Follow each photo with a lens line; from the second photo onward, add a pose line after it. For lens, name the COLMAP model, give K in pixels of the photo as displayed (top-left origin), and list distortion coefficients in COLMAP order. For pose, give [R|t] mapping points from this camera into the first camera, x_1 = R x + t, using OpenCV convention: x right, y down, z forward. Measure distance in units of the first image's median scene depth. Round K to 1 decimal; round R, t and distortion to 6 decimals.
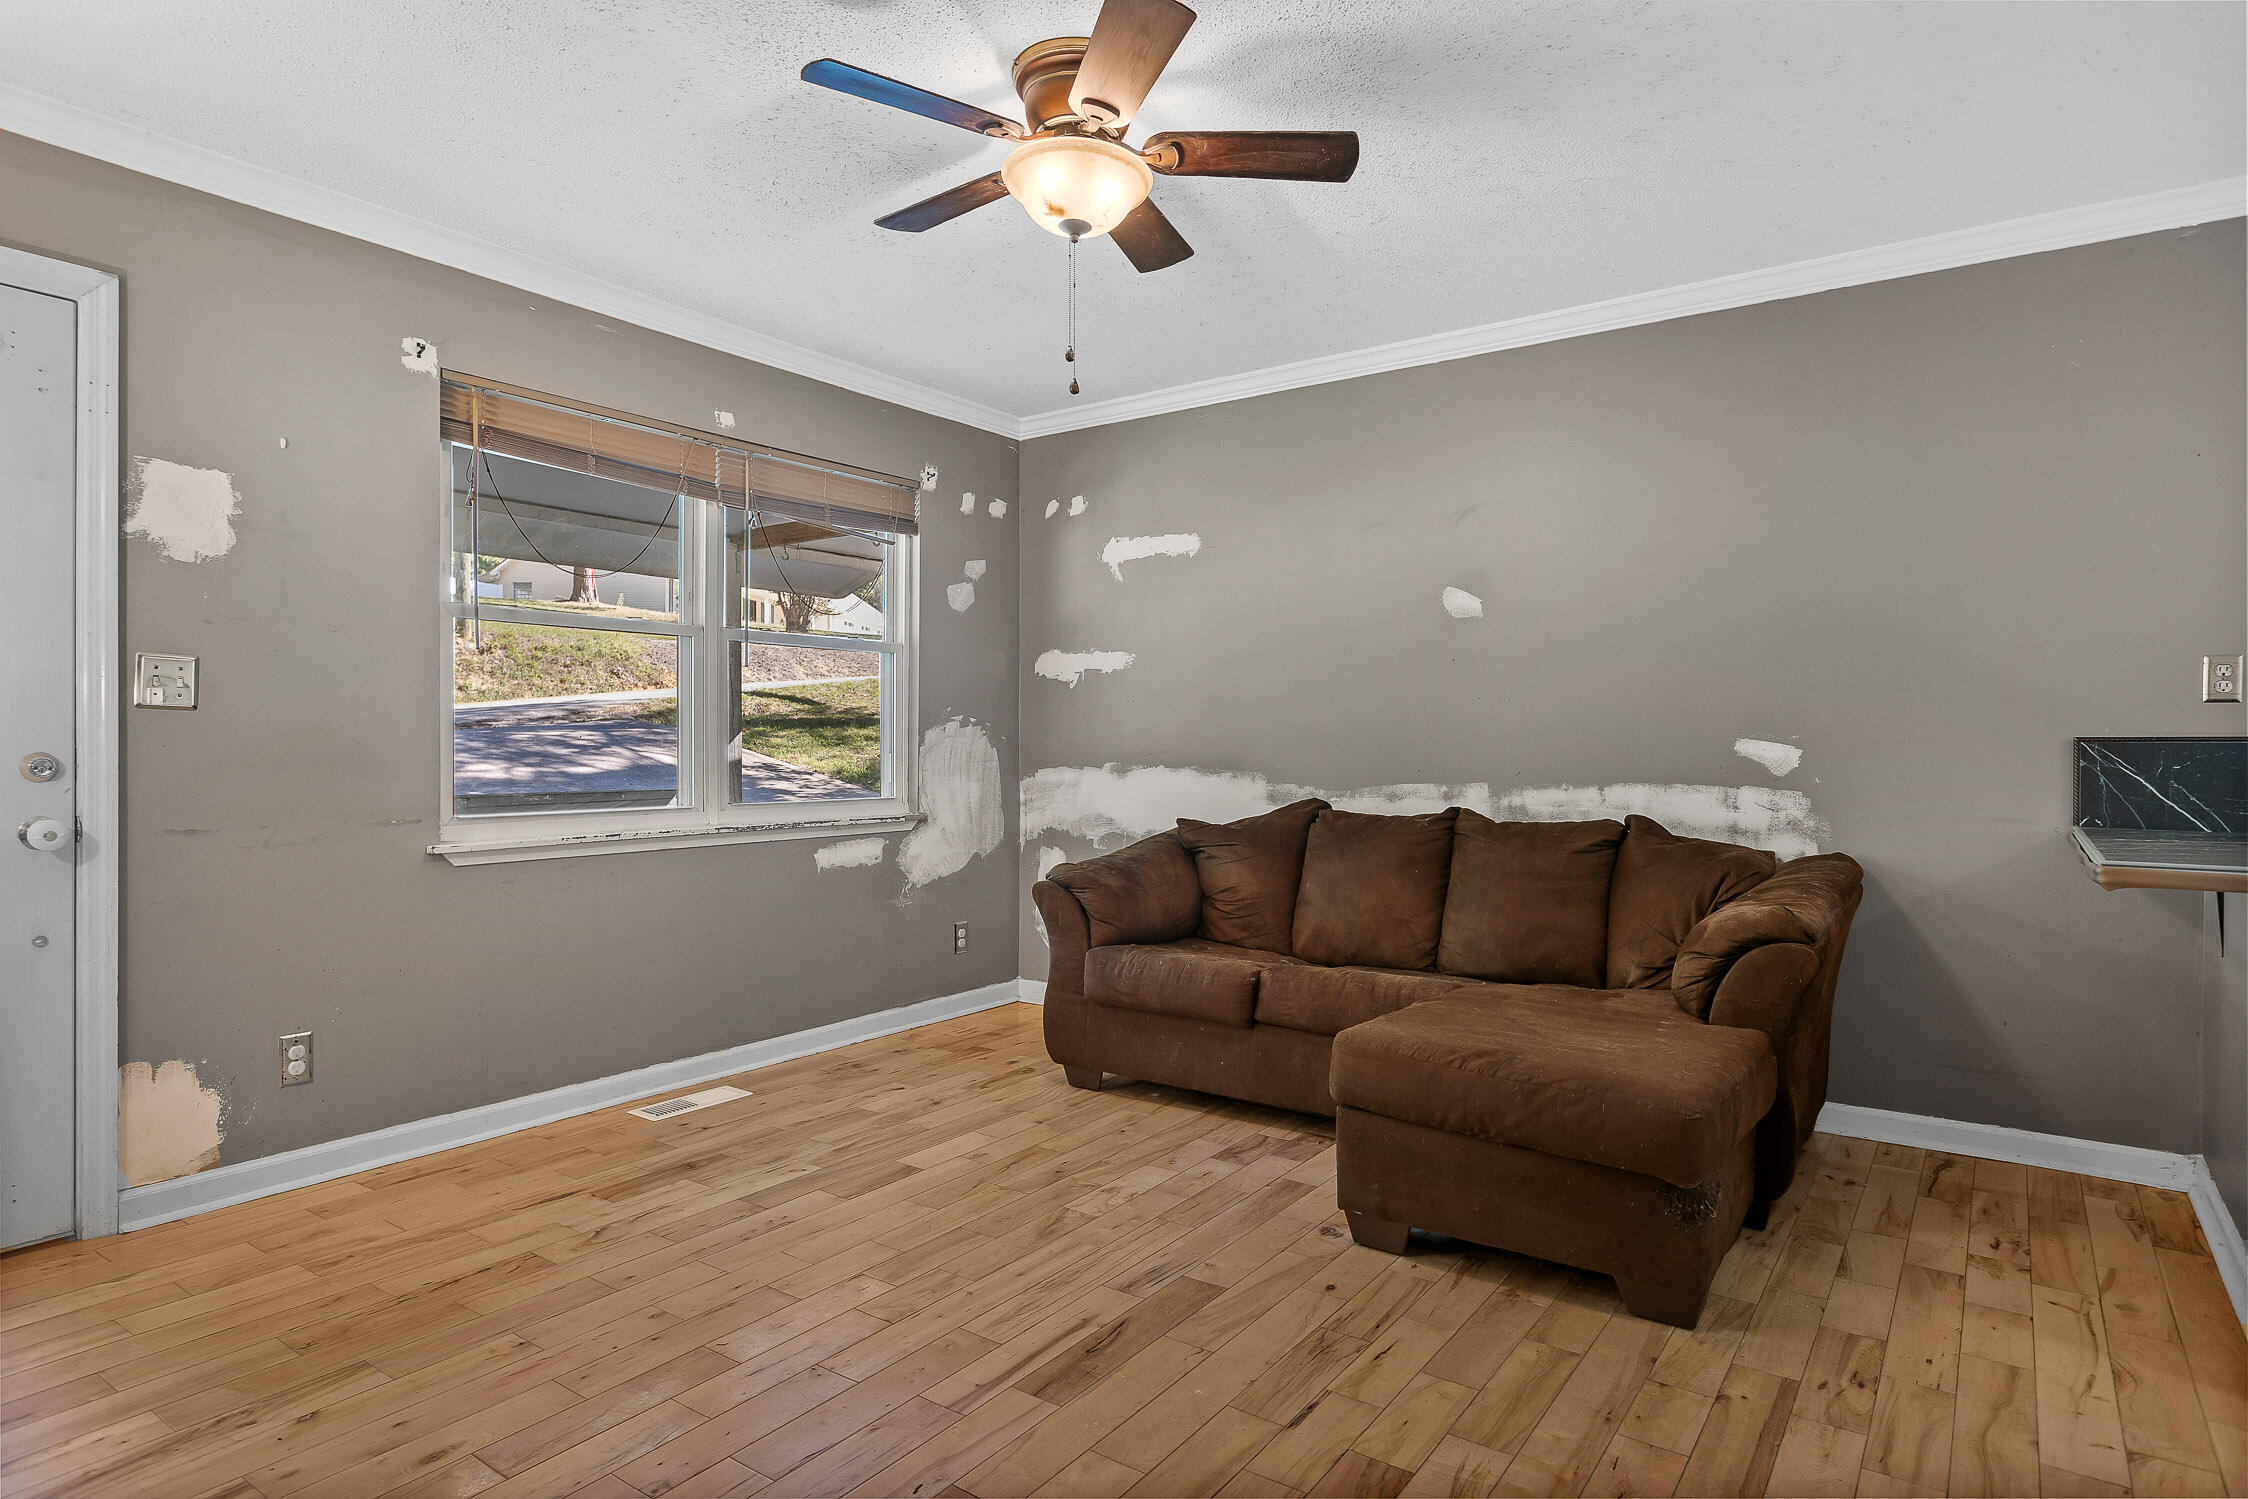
lens RADIAL K [[1227.5, 0, 1124.0], [0, 1227.5, 749.5], [0, 0, 1]] dist [0.001263, 0.000197]
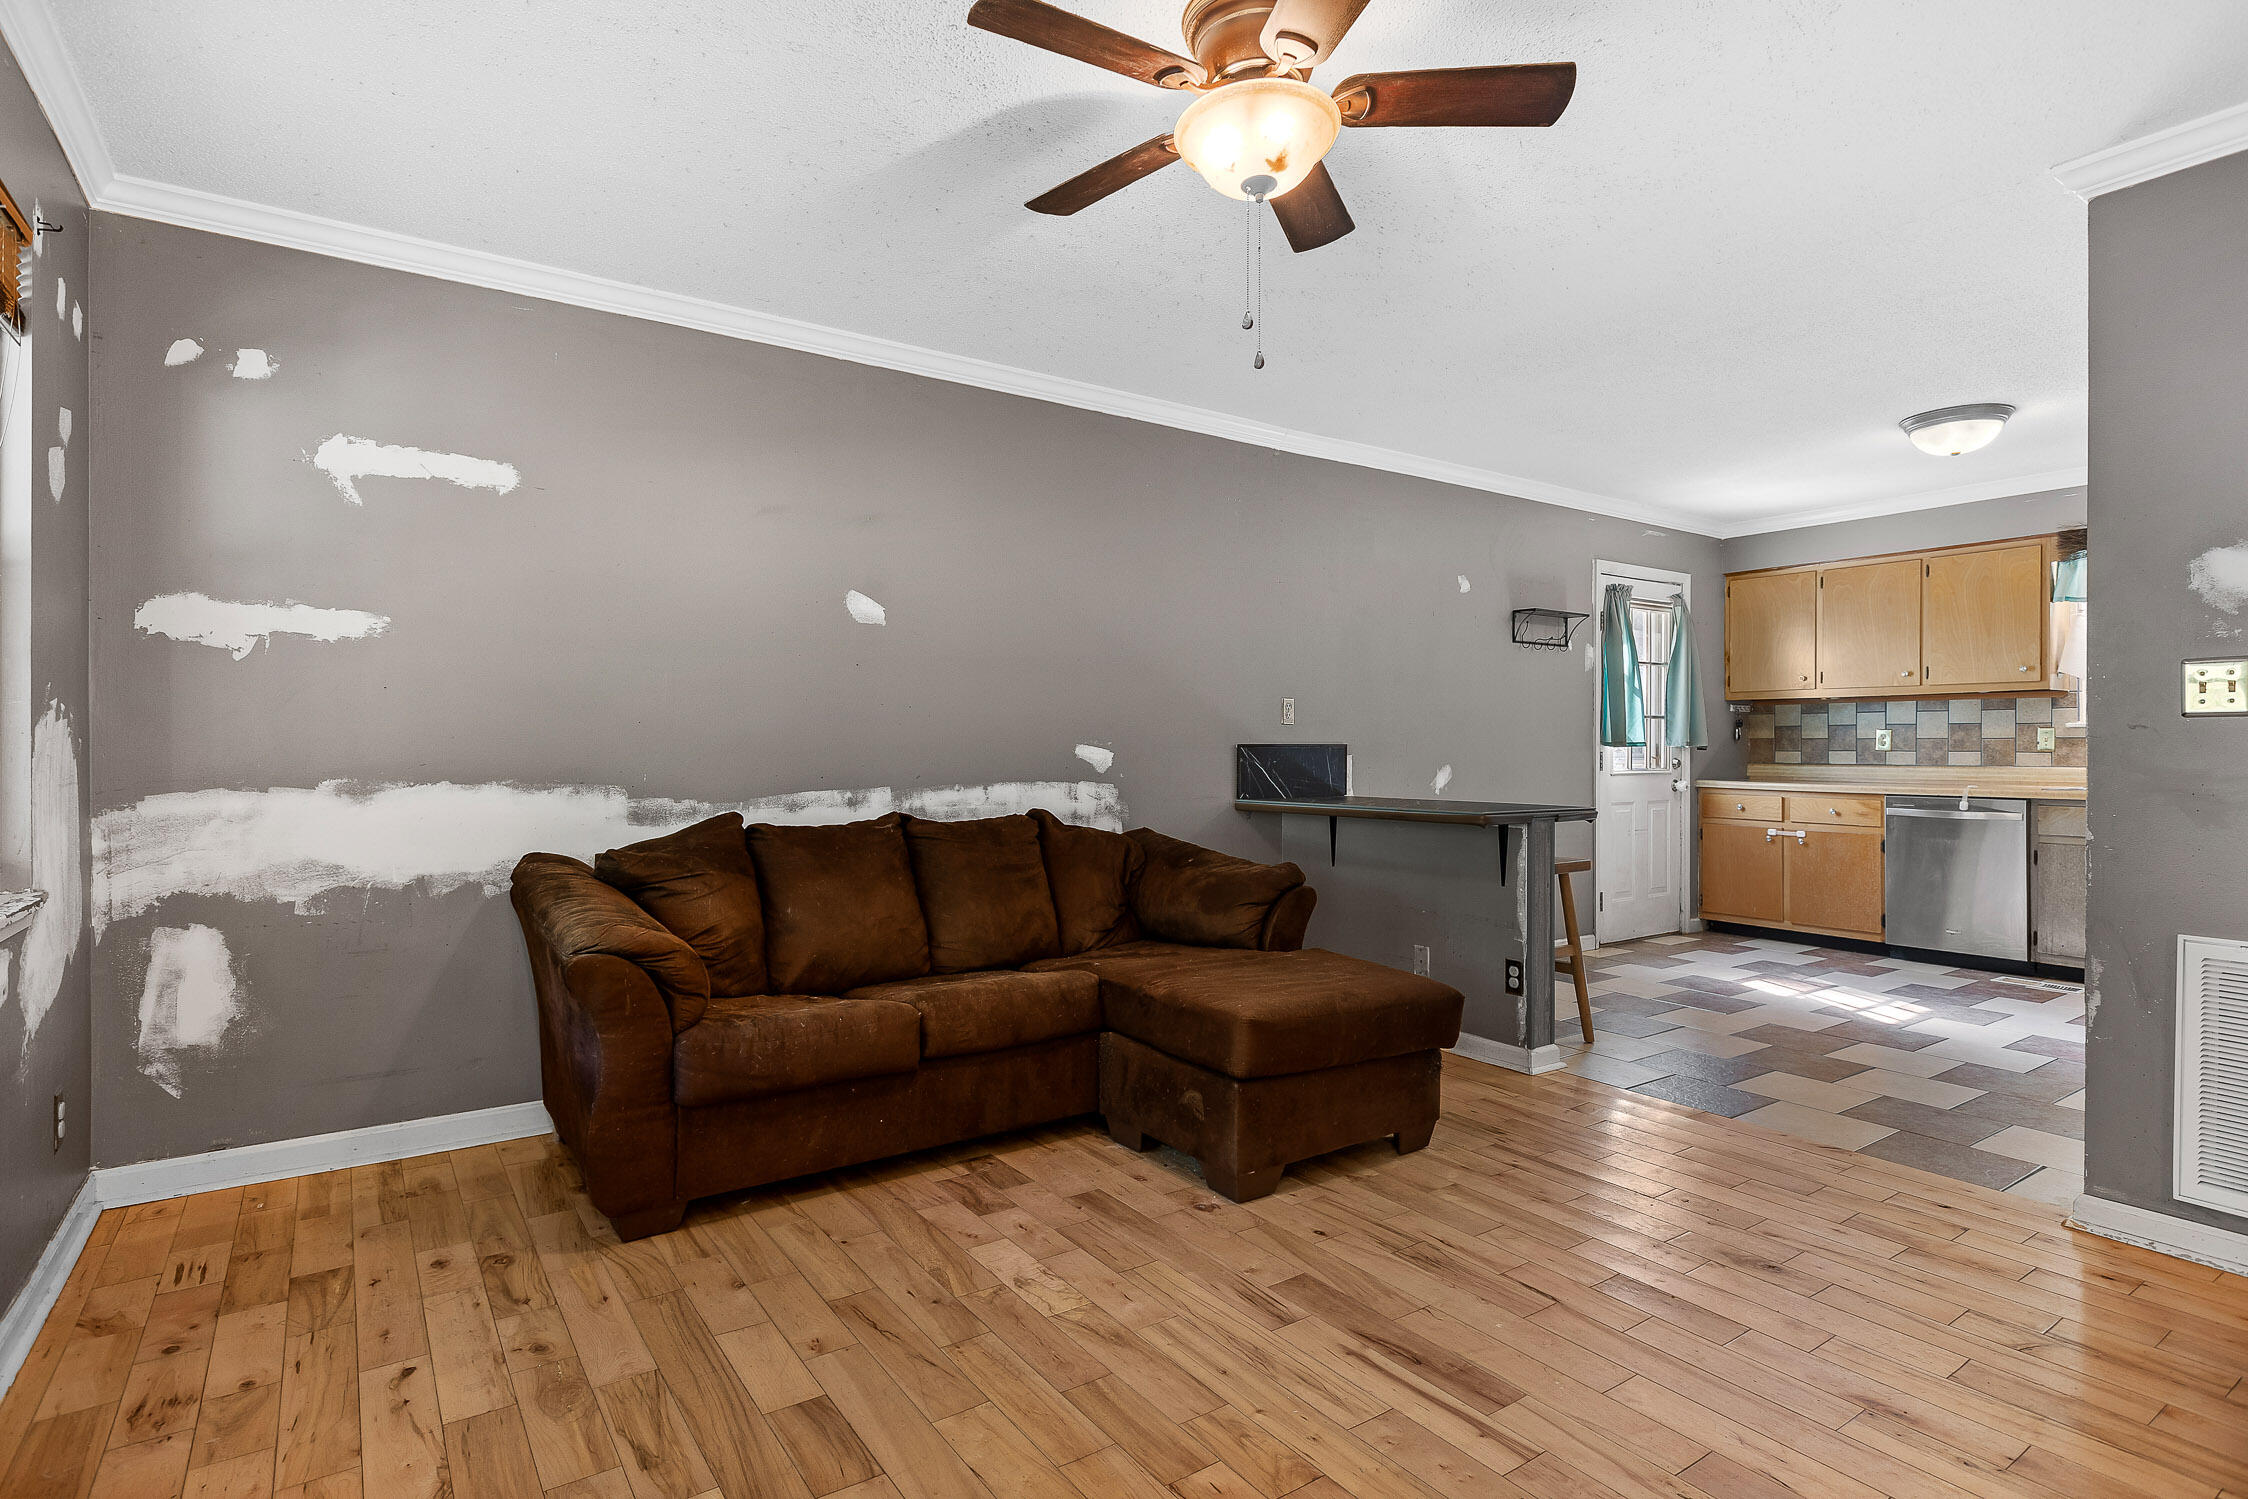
lens RADIAL K [[1128.5, 0, 1124.0], [0, 1128.5, 749.5], [0, 0, 1]] dist [0.000796, -0.000196]
pose [[0.342554, -0.004210, 0.939489, -0.589930], [0.005173, 0.999983, 0.002595, -0.006375], [-0.939484, 0.003971, 0.342570, 0.553533]]
